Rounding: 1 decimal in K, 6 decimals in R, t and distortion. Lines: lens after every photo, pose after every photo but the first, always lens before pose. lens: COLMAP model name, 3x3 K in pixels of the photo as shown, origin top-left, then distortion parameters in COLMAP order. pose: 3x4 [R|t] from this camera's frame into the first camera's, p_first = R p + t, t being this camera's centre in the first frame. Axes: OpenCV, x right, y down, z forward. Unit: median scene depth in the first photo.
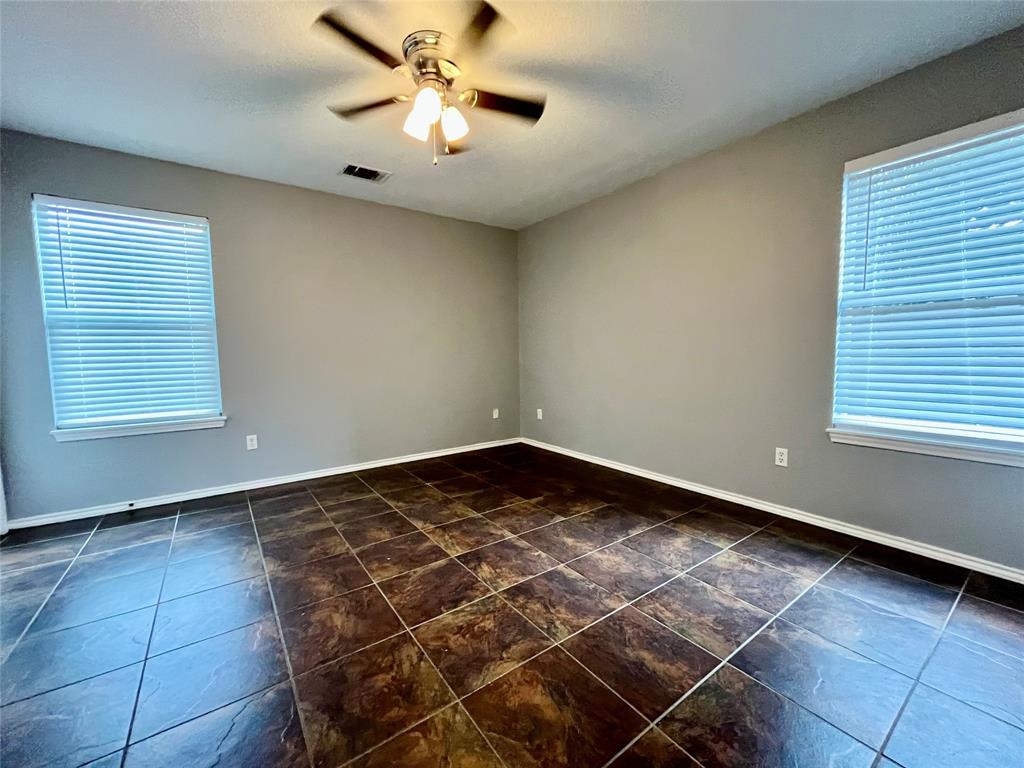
lens RADIAL K [[412.8, 0, 512.0], [0, 412.8, 384.0], [0, 0, 1]] dist [-0.000186, -0.000017]
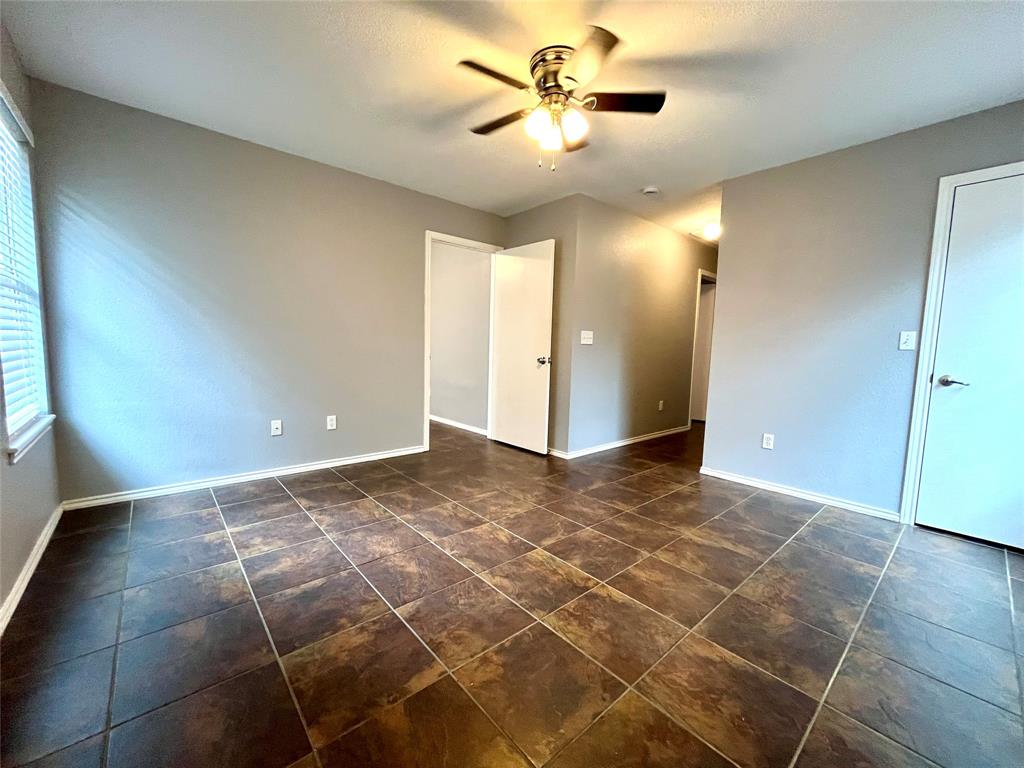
lens RADIAL K [[409.9, 0, 512.0], [0, 409.9, 384.0], [0, 0, 1]] dist [0.000928, 0.000028]
pose [[-0.995504, -0.005208, -0.094574, 0.017835], [-0.021271, 0.985275, 0.169649, -0.140418], [0.092298, 0.170898, -0.980956, 1.896492]]
